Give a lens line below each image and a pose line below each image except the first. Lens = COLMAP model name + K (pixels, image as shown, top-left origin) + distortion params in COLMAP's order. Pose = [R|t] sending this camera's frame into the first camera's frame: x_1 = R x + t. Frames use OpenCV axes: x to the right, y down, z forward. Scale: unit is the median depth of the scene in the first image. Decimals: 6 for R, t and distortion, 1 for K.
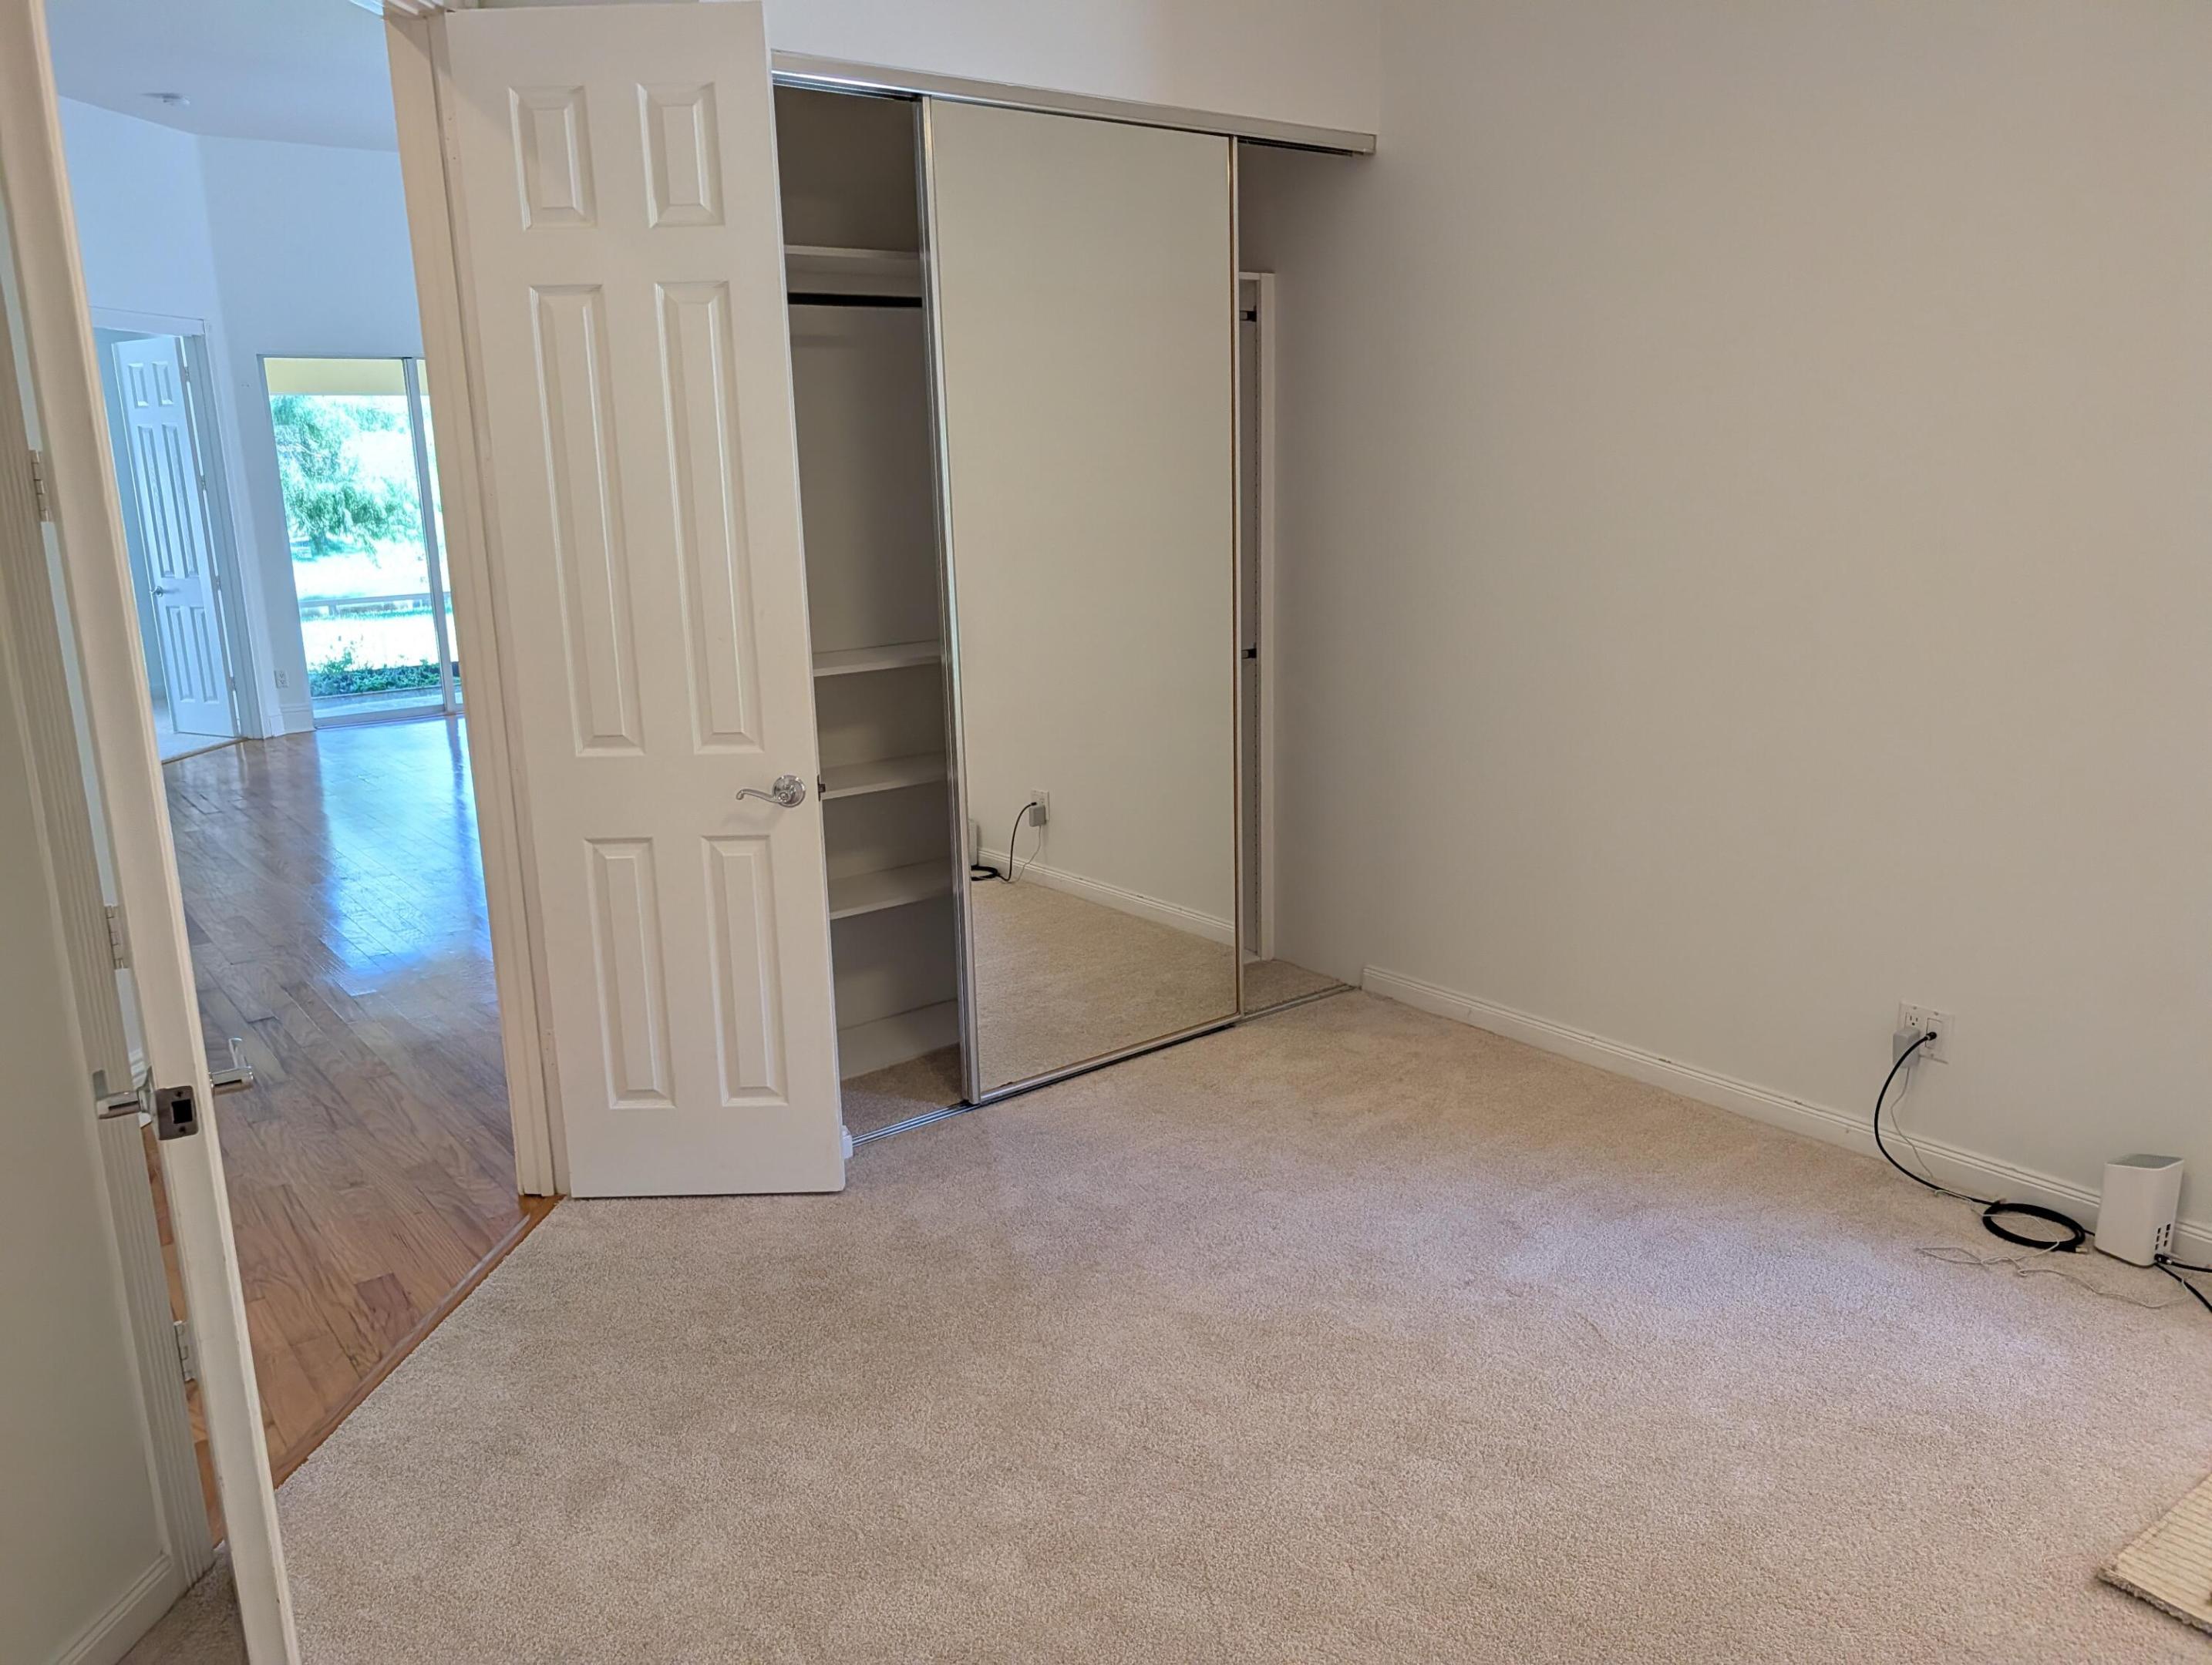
lens RADIAL K [[1599.4, 0, 1097.7], [0, 1599.4, 835.6], [0, 0, 1]] dist [0.011836, -0.007755]
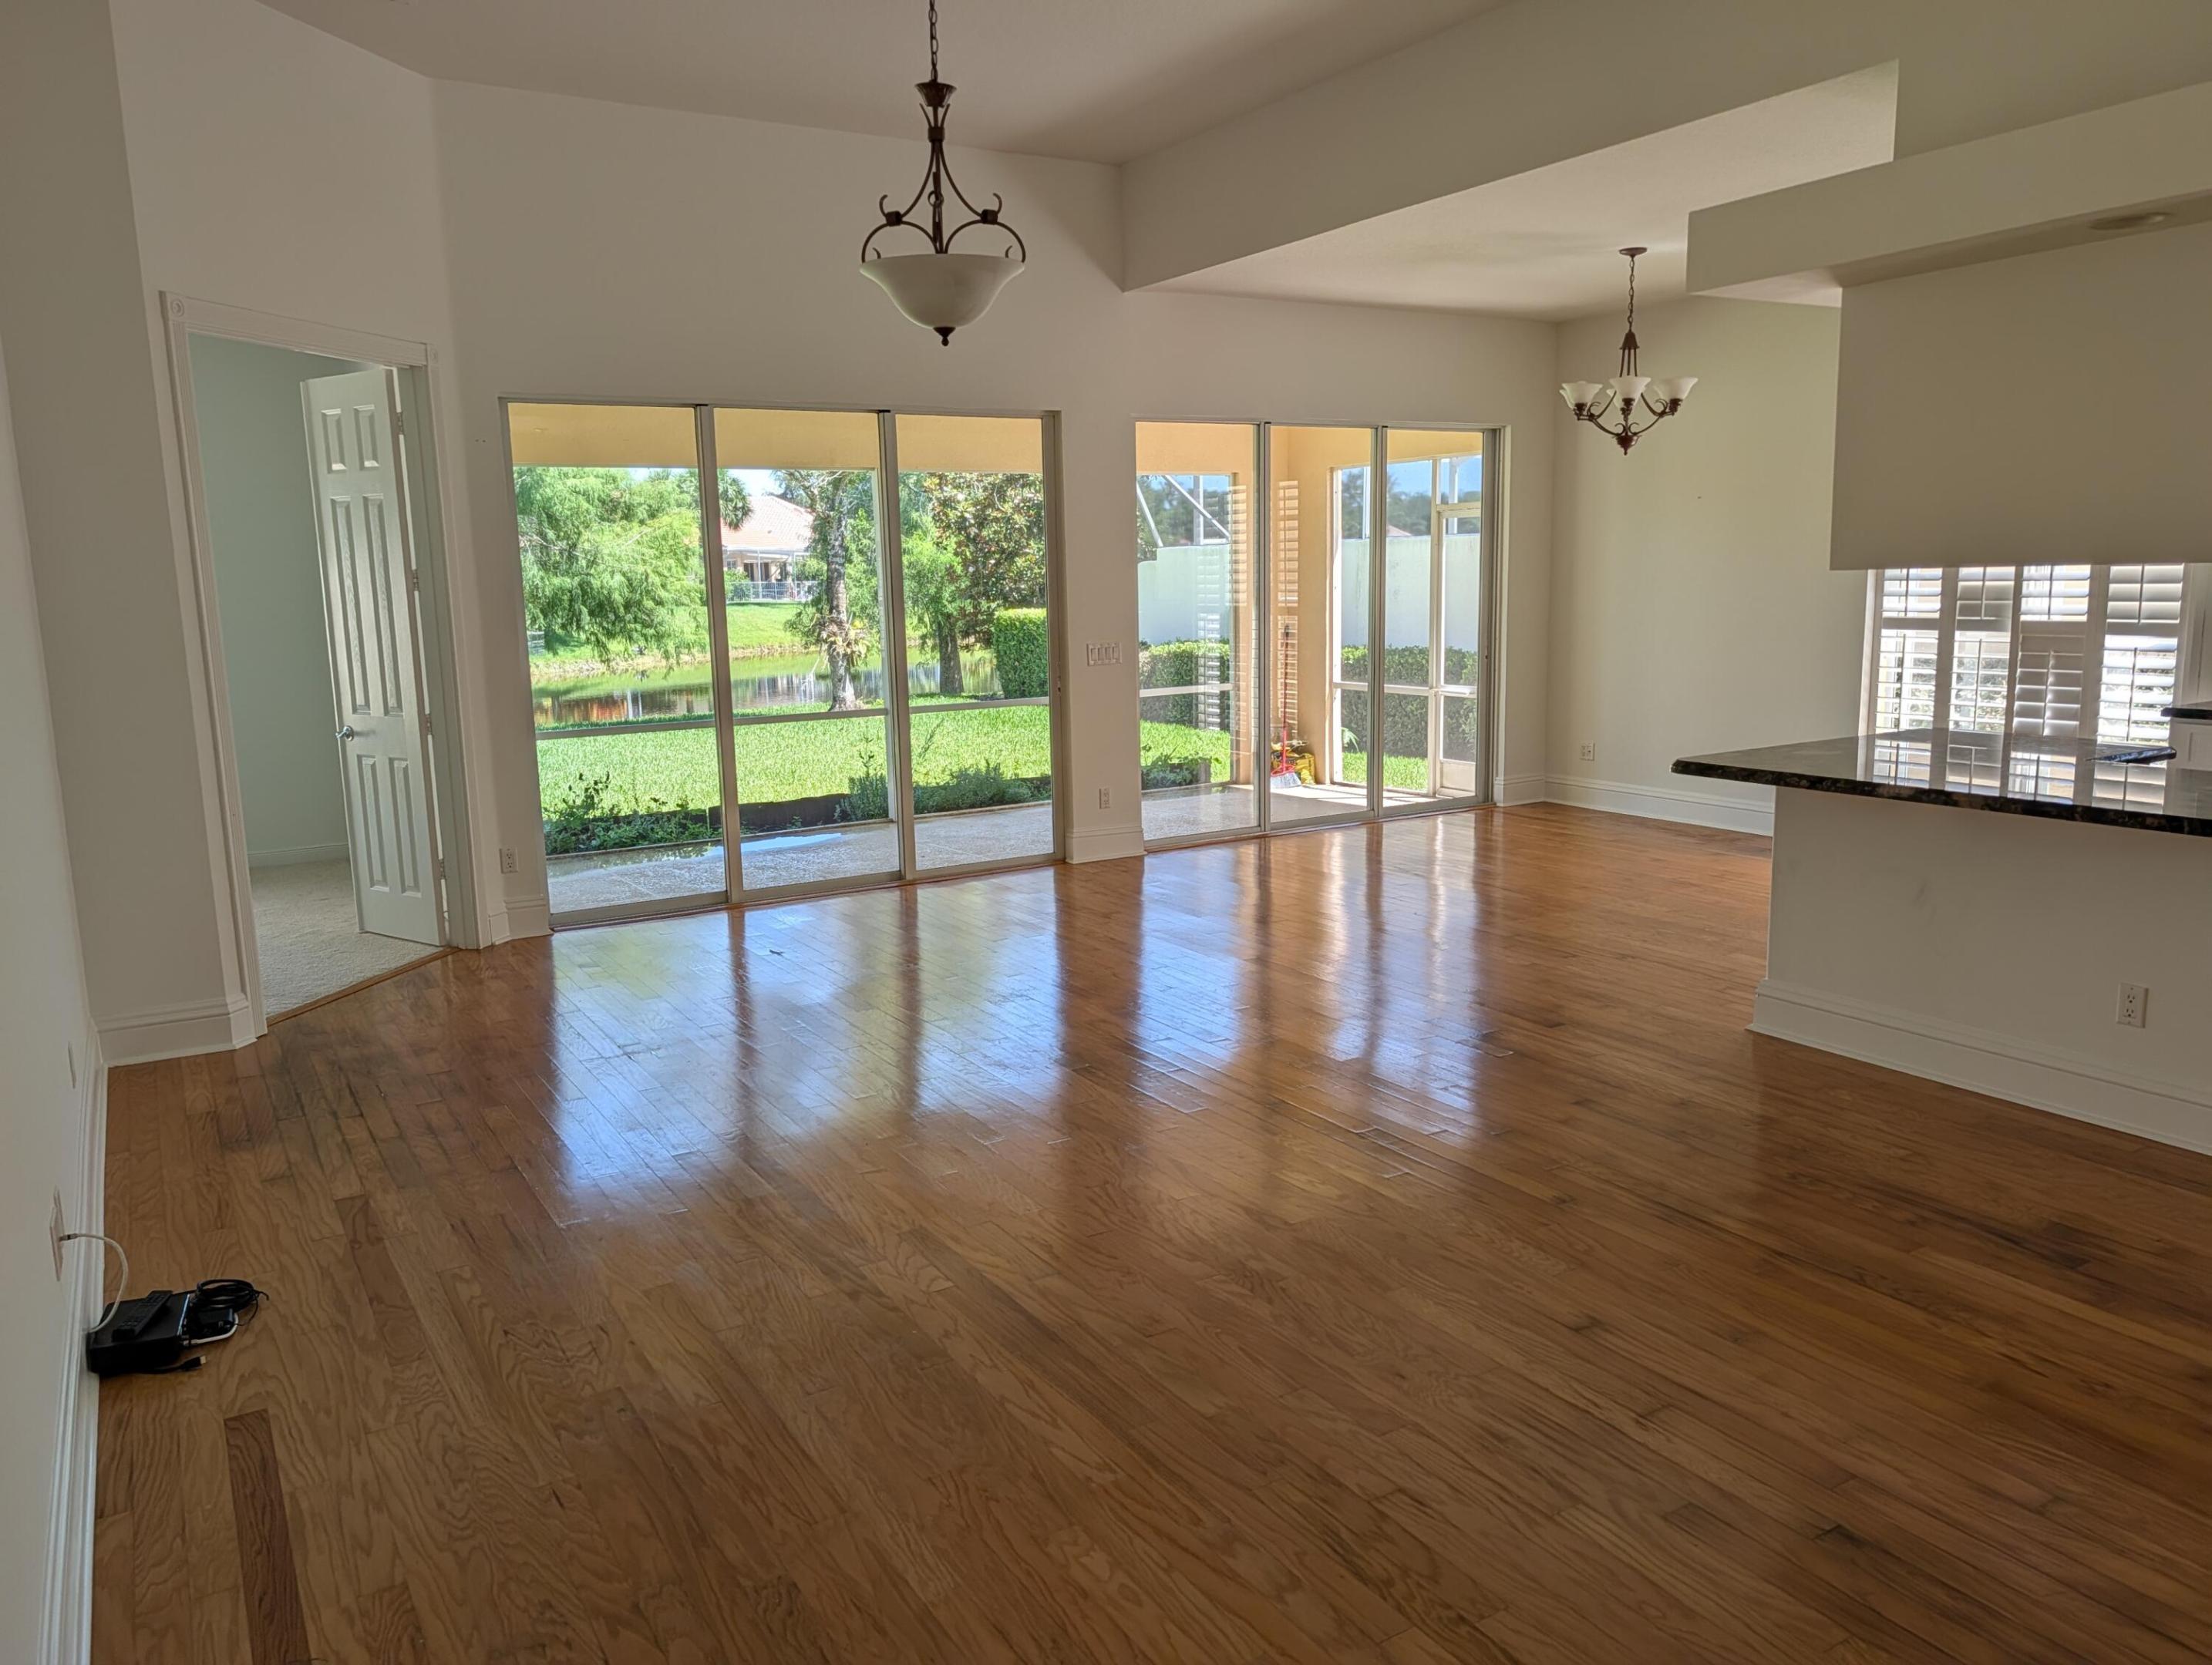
lens RADIAL K [[1599.4, 0, 1105.3], [0, 1599.4, 834.5], [0, 0, 1]] dist [0.011836, -0.007755]
pose [[0.993783, 0.022204, -0.109099, -0.134869], [-0.028496, 0.997998, -0.056463, -0.058518], [0.107627, 0.059221, 0.992426, 0.258214]]
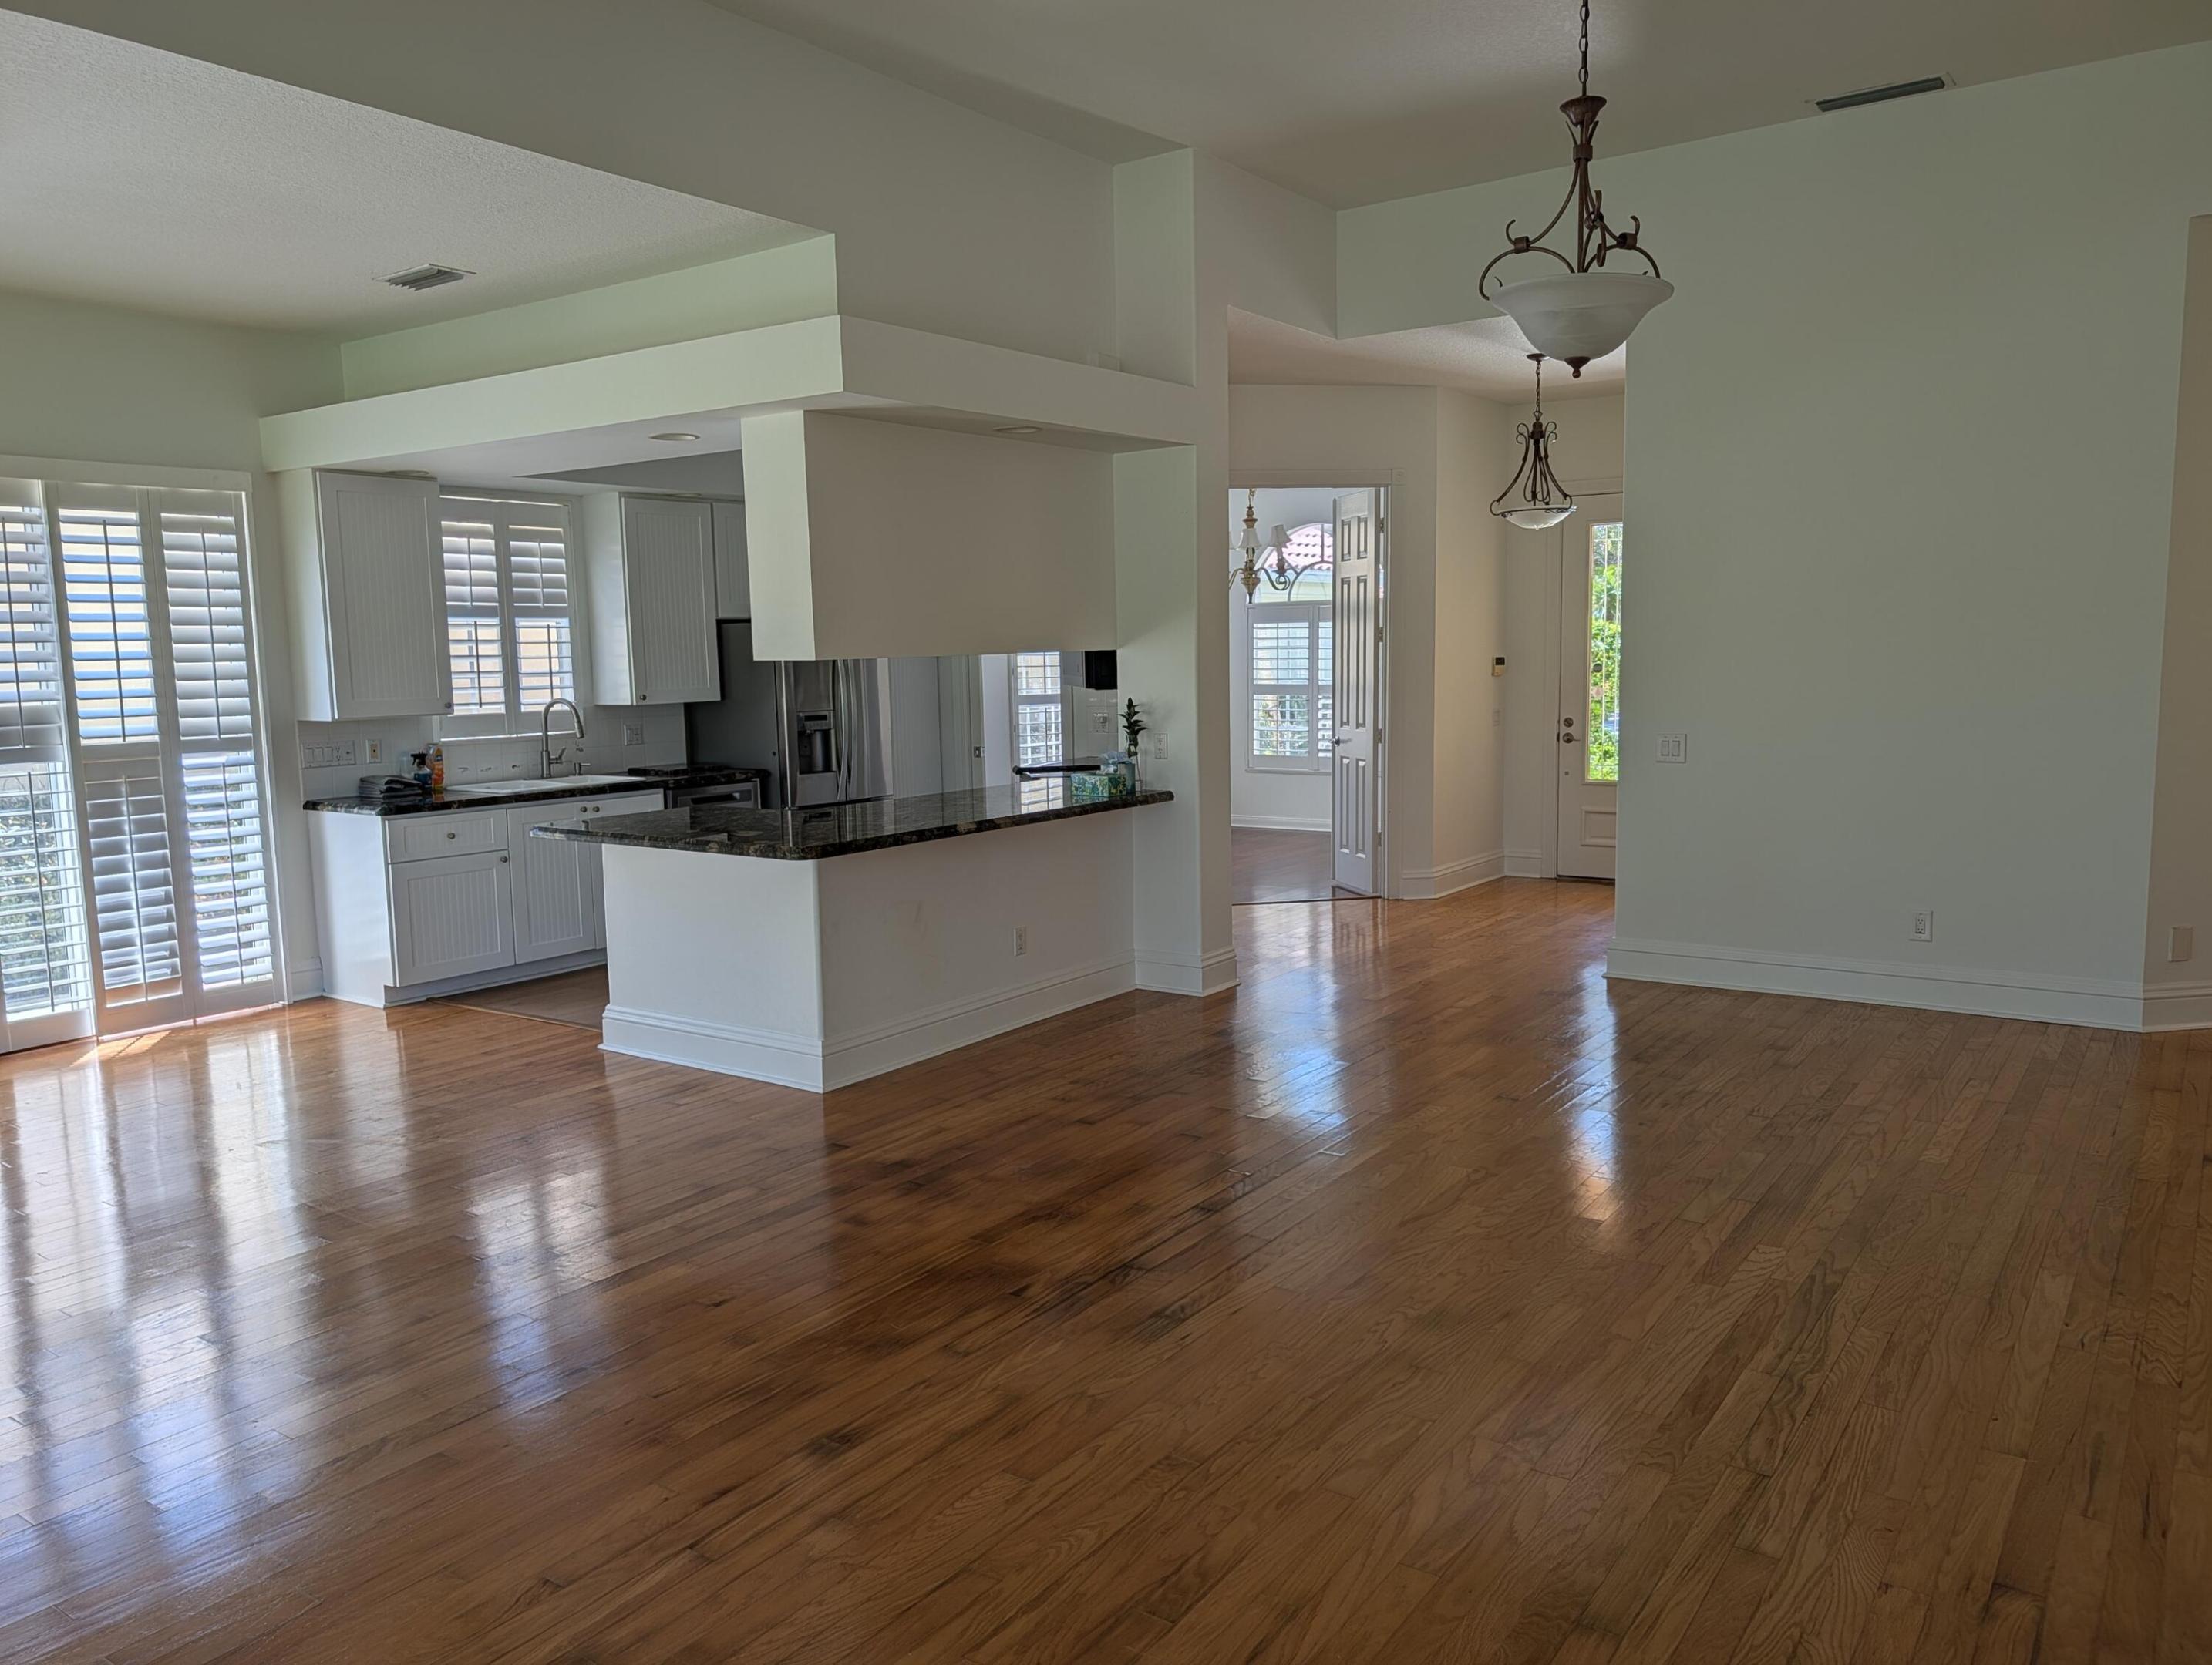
lens RADIAL K [[1599.4, 0, 1095.6], [0, 1599.4, 833.4], [0, 0, 1]] dist [0.011836, -0.007755]
pose [[-0.291686, -0.081395, 0.953045, -0.425184], [0.243693, 0.957170, 0.156331, -0.147843], [-0.924950, 0.277849, -0.259358, 0.685508]]
